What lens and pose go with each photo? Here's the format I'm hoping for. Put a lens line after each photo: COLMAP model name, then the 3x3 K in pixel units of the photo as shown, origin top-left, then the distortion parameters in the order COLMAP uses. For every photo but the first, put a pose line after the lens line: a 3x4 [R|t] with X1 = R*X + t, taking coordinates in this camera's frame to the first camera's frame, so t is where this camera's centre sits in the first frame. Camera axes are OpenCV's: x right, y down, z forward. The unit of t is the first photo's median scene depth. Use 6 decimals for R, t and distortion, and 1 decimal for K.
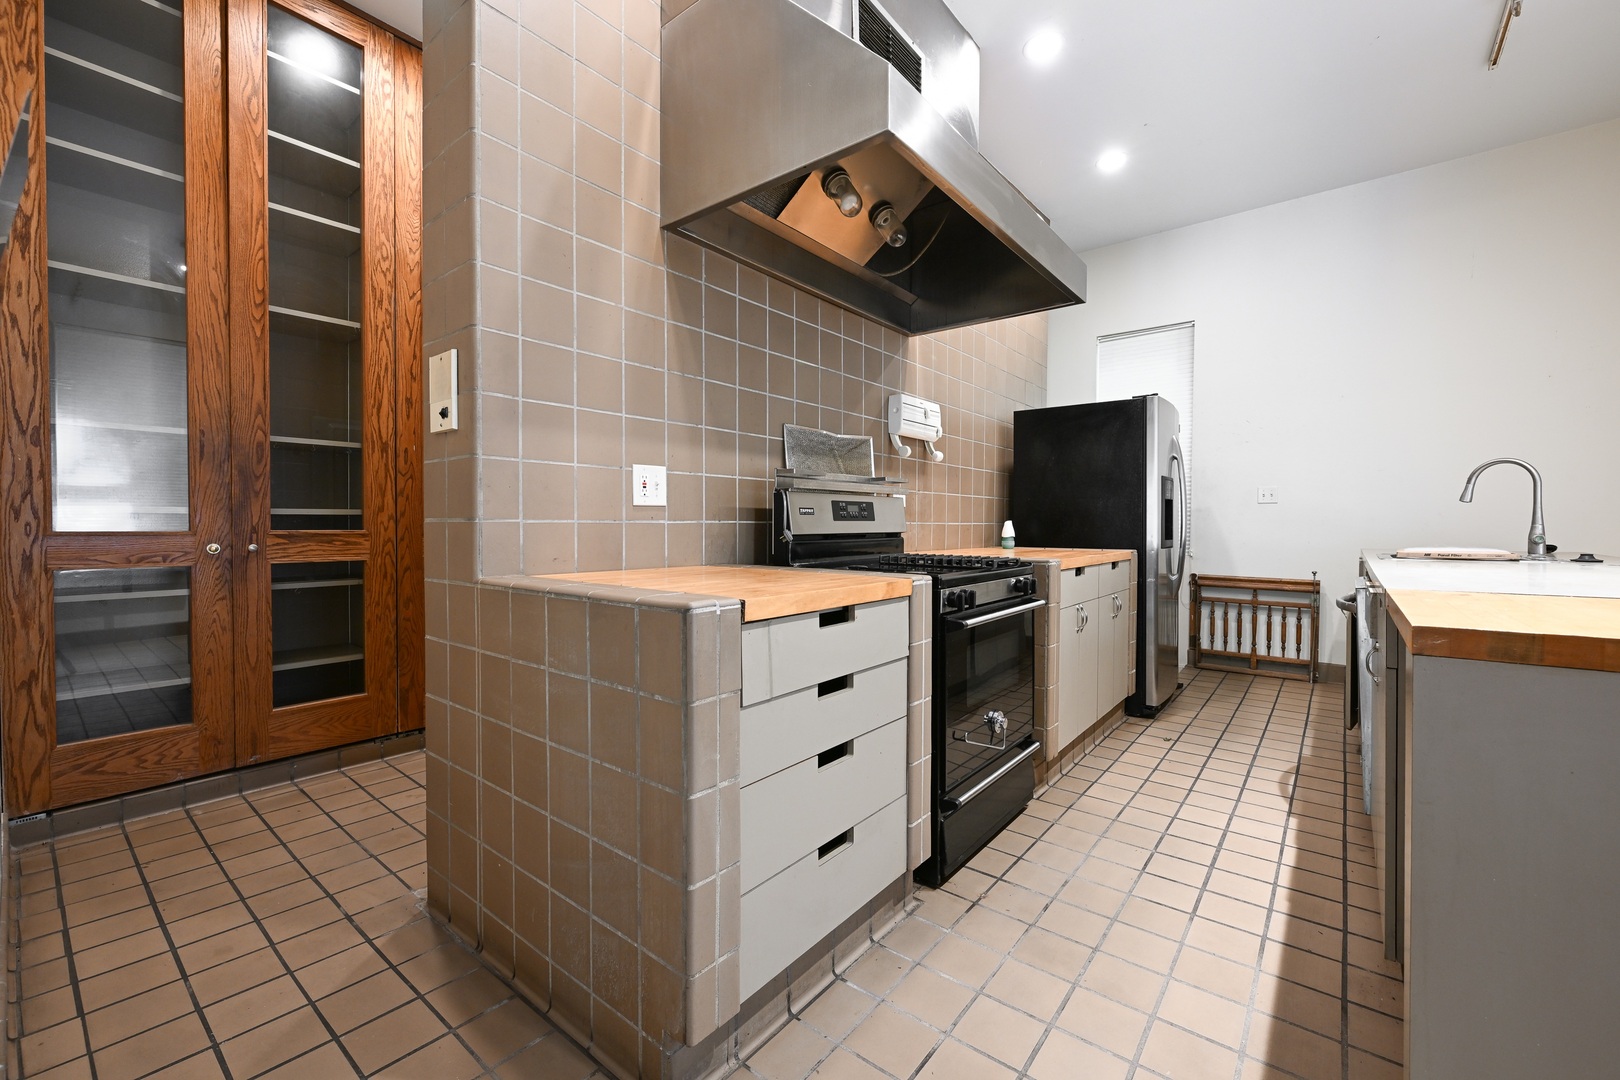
lens RADIAL K [[671.6, 0, 811.1], [0, 671.6, 539.5], [0, 0, 1]] dist [-0.002945, 0.000352]
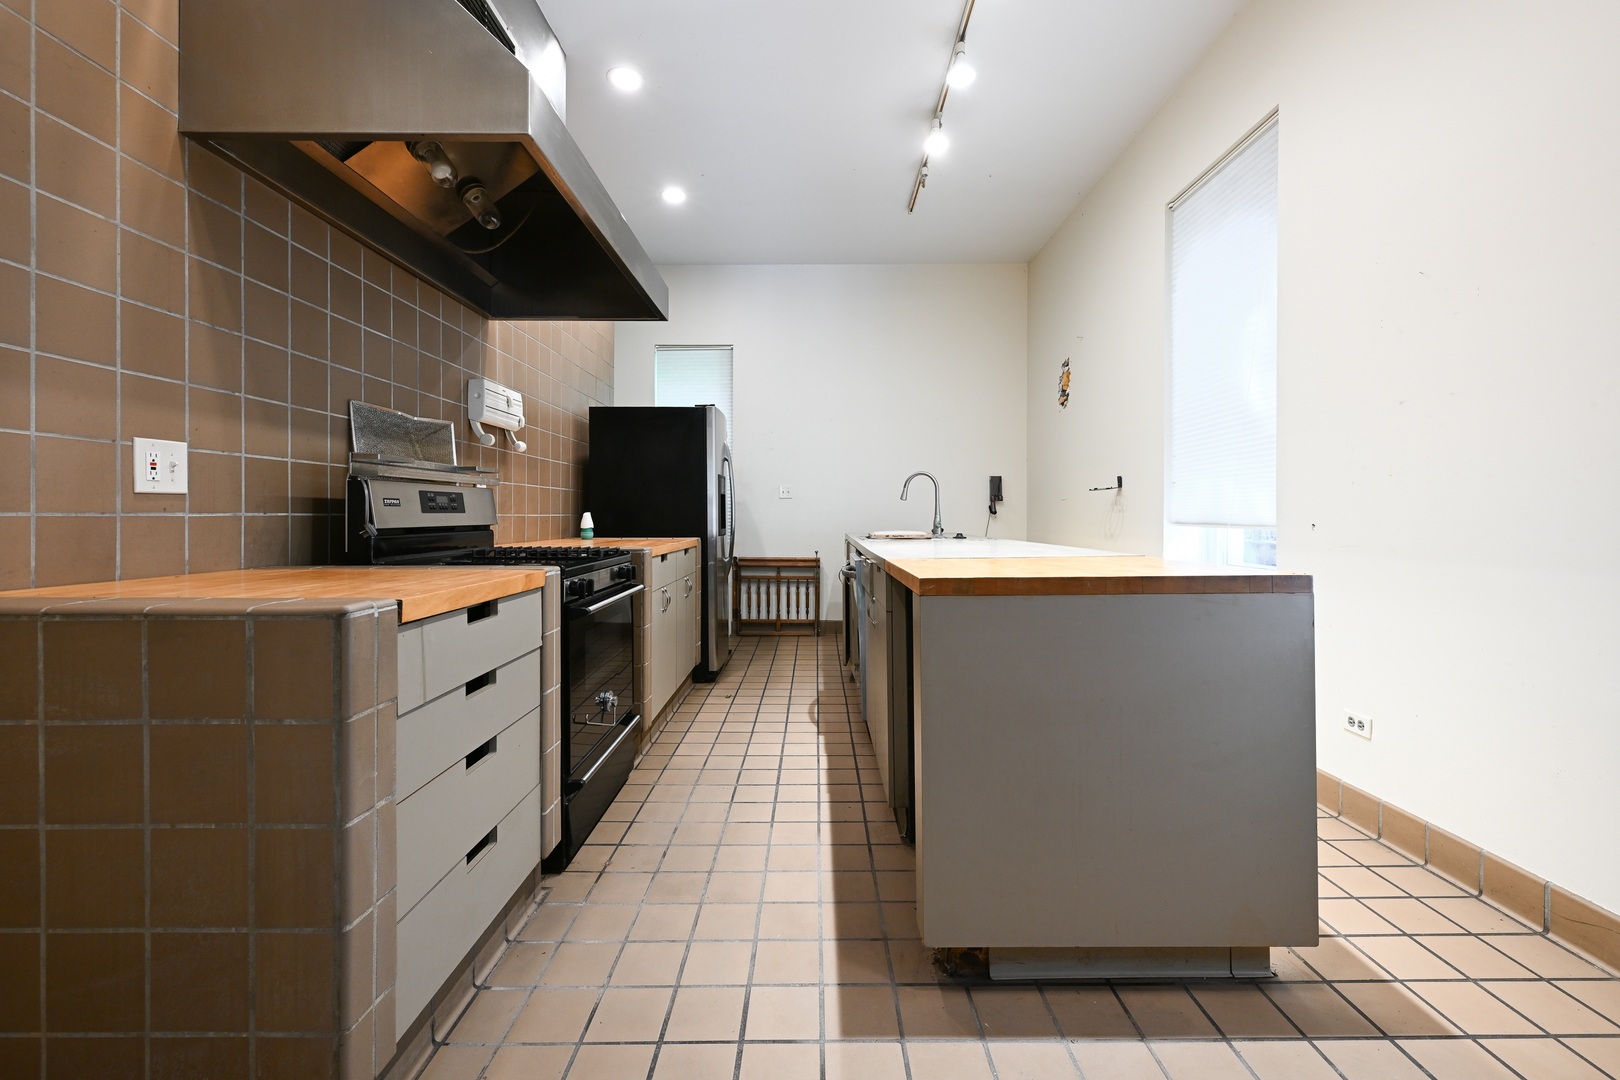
lens RADIAL K [[671.6, 0, 828.1], [0, 671.6, 517.5], [0, 0, 1]] dist [-0.002945, 0.000352]
pose [[0.770663, -0.004469, 0.637228, -0.137560], [0.016704, 0.999773, -0.013190, -0.000746], [-0.637024, 0.020809, 0.770563, -0.053972]]
